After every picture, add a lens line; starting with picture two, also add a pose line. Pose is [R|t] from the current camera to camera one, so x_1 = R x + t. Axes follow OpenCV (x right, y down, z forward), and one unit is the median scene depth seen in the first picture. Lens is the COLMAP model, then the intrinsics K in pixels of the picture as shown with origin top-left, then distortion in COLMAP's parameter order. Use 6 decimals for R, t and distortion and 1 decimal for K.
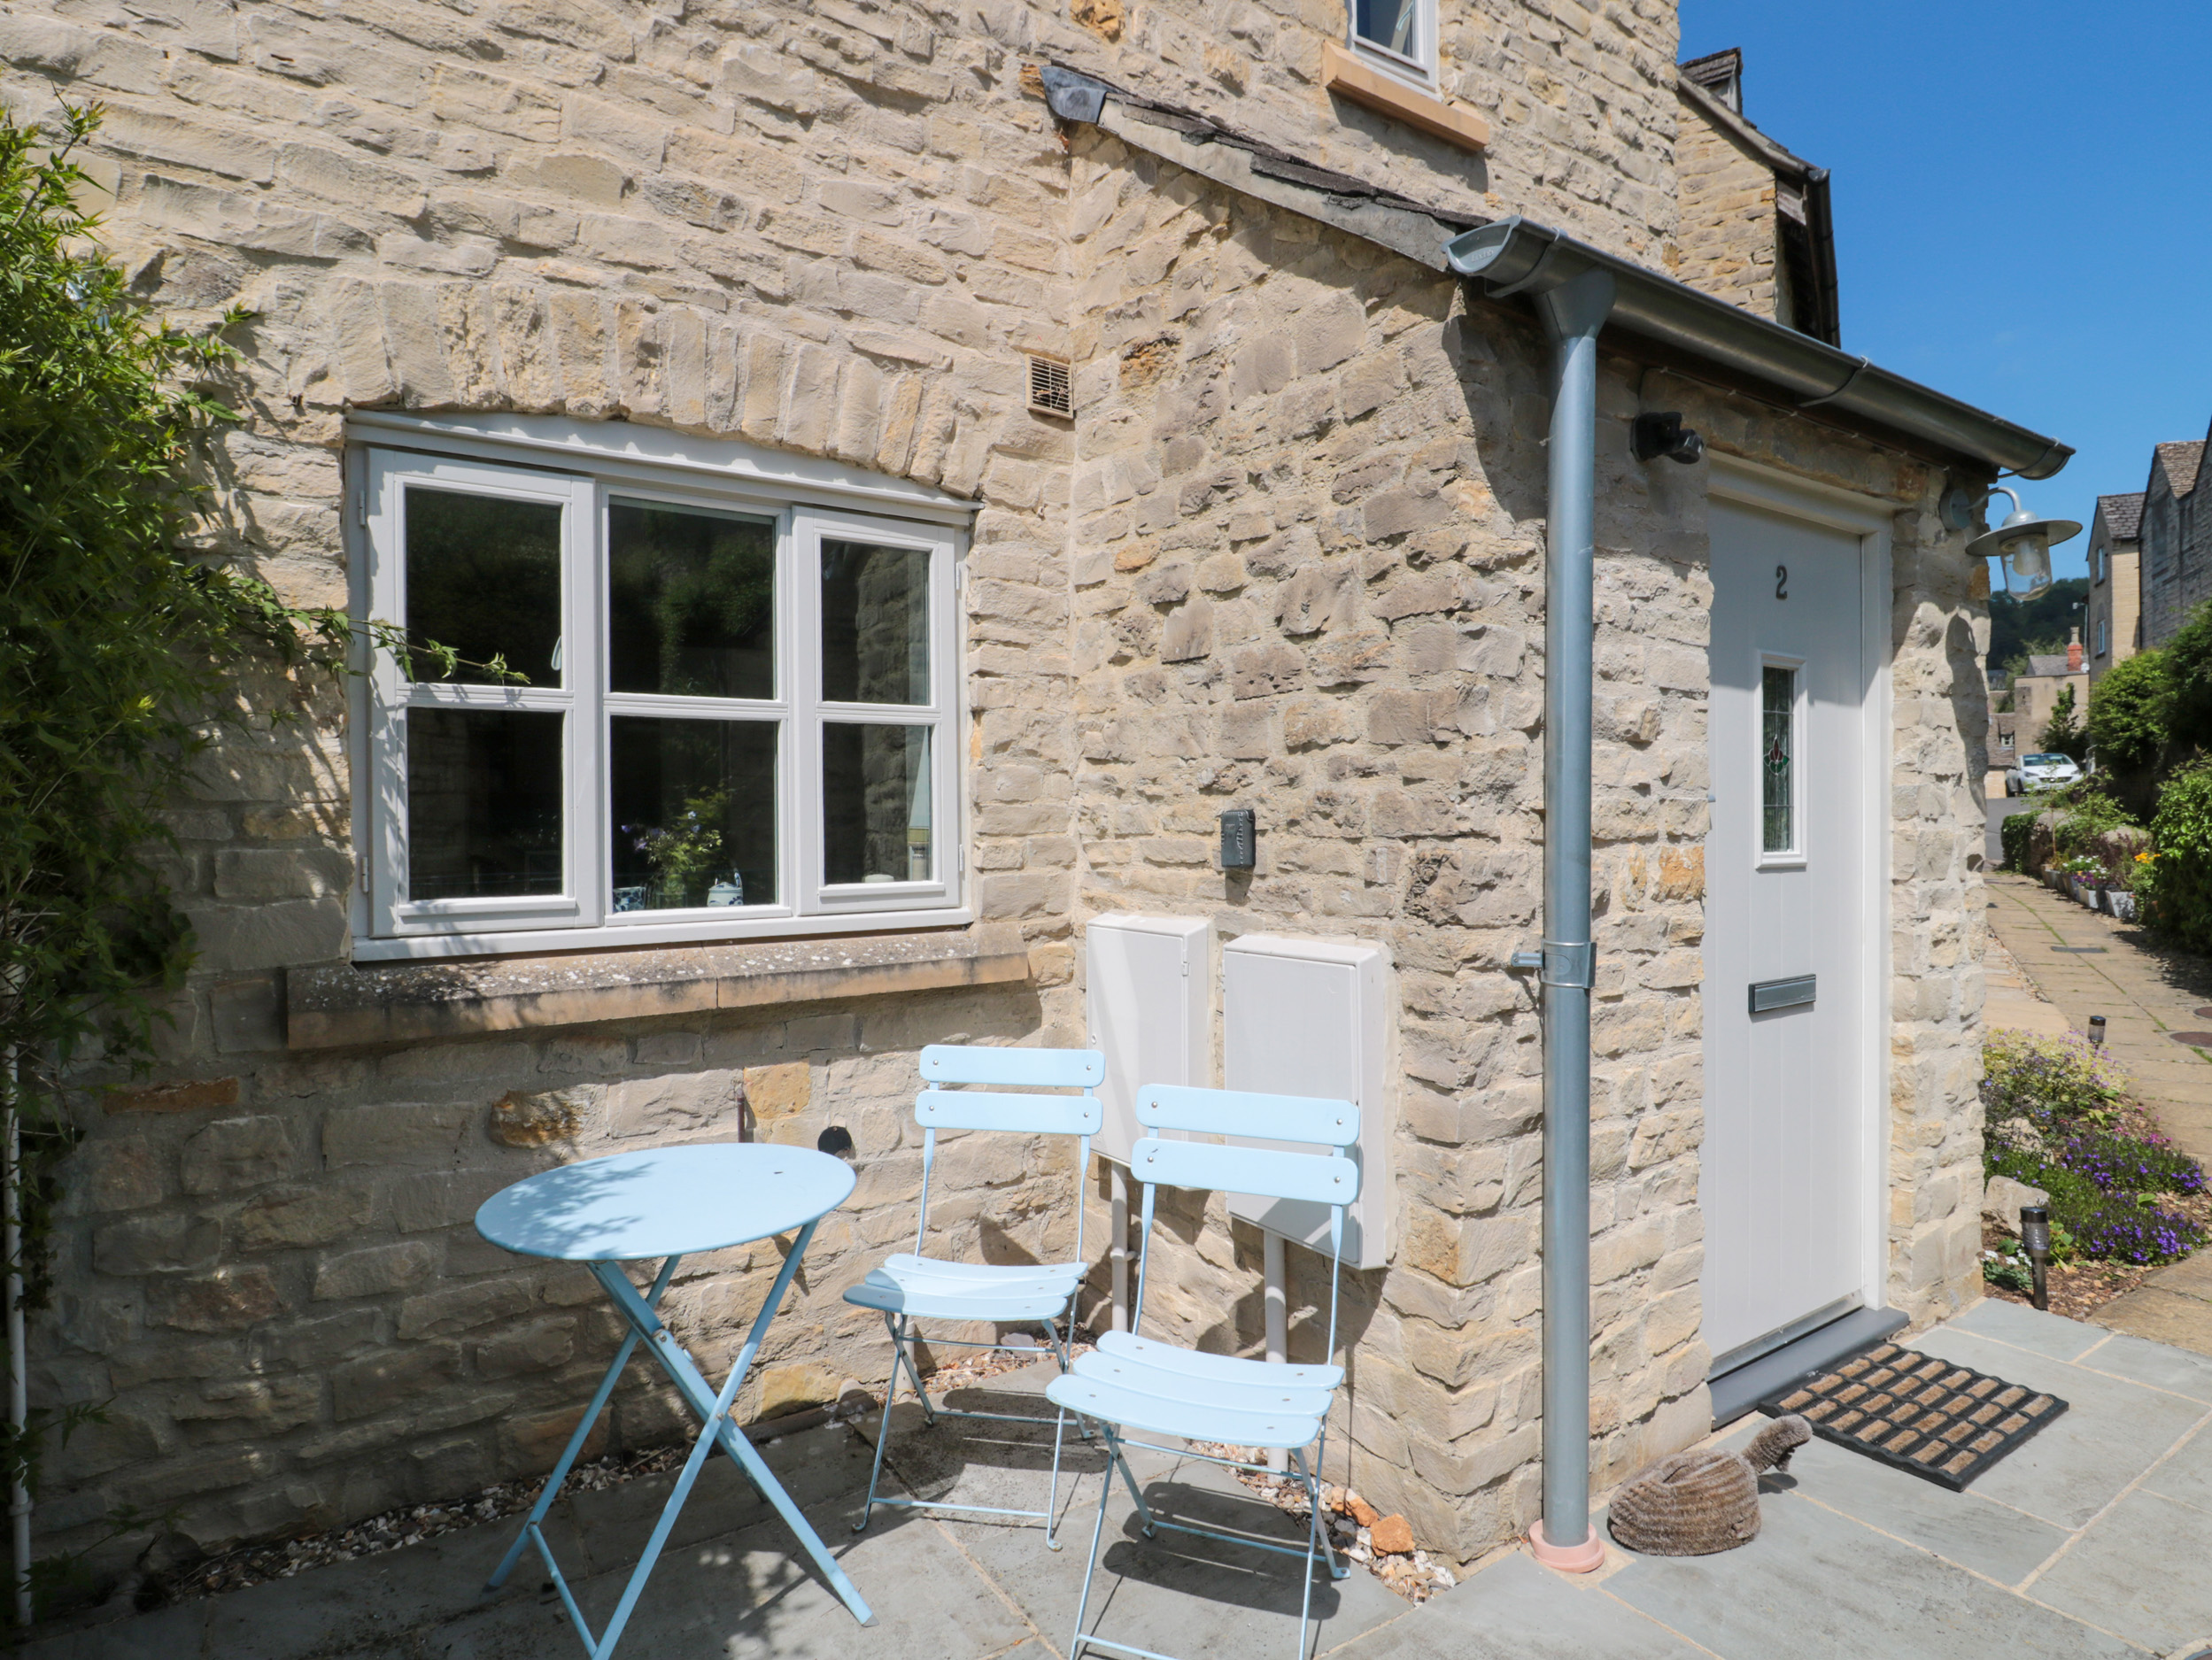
lens RADIAL K [[1160.1, 0, 1100.6], [0, 1160.1, 818.8], [0, 0, 1]] dist [0.001778, -0.012726]
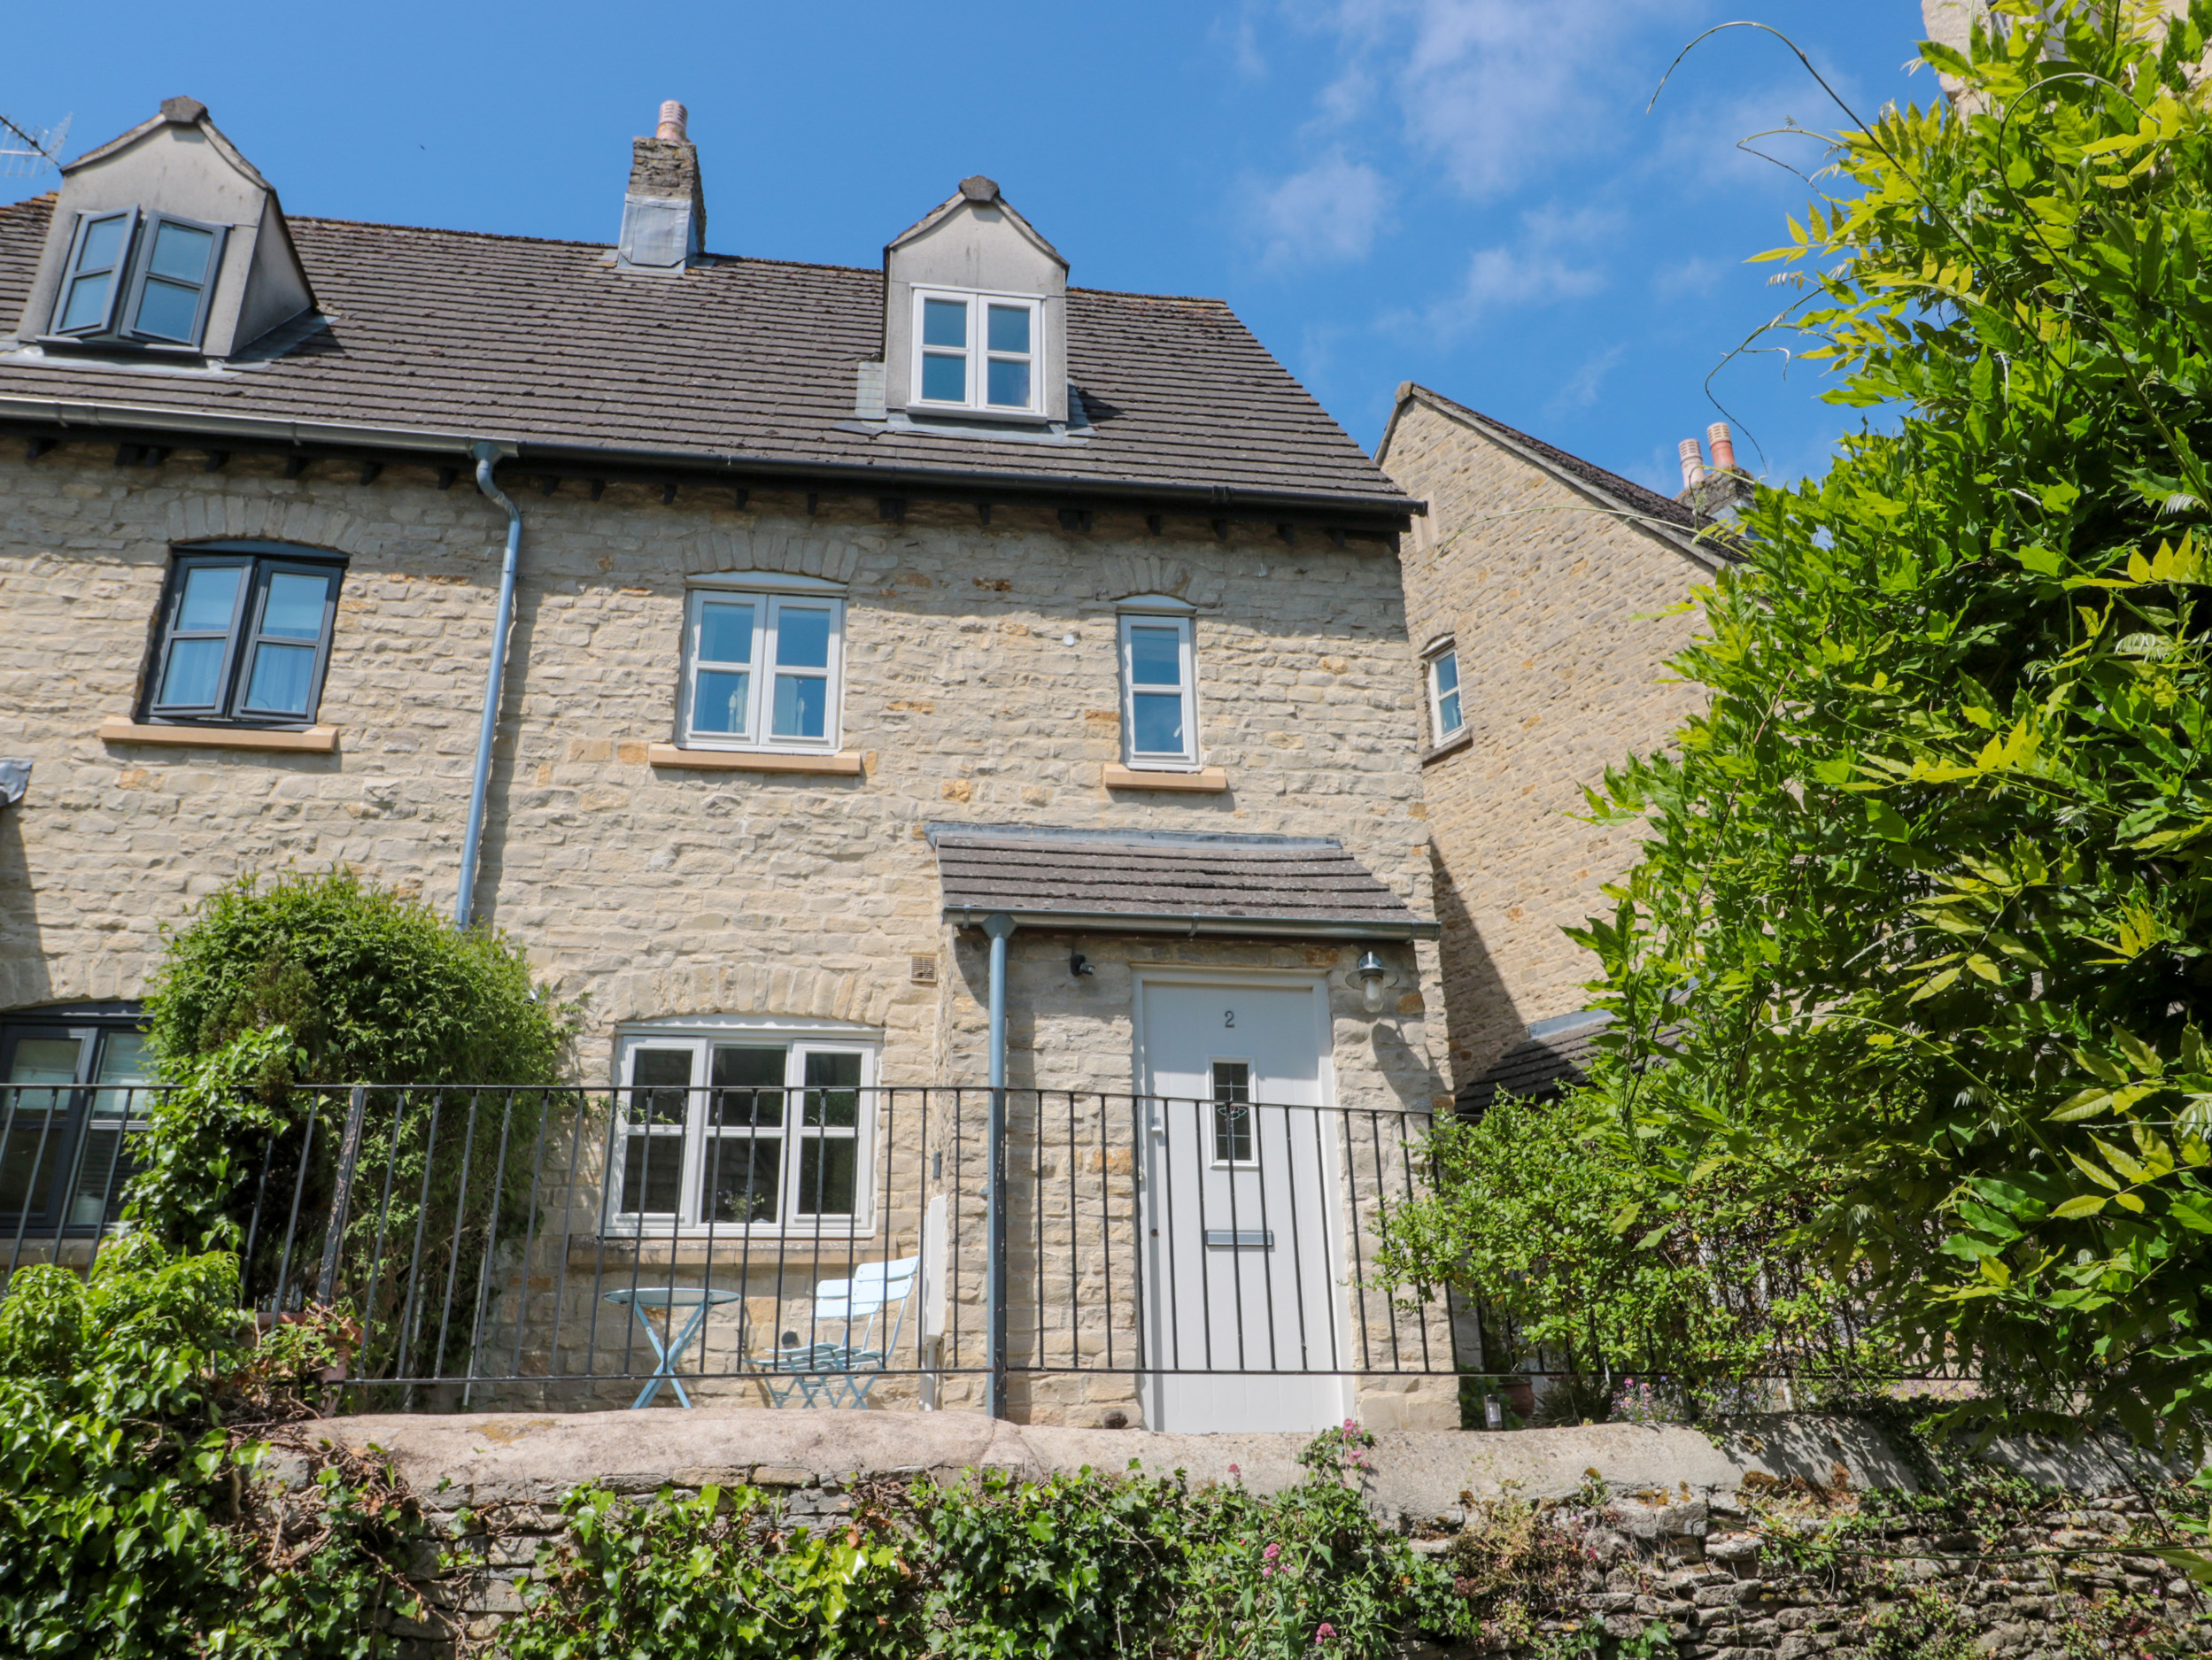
lens RADIAL K [[1463.1, 0, 1103.1], [0, 1463.1, 906.1], [0, 0, 1]] dist [-0.005056, -0.000726]
pose [[0.914825, -0.150017, -0.374954, 1.522568], [0.010497, 0.936965, -0.349265, 0.527809], [0.403715, 0.315581, 0.858733, -1.381351]]
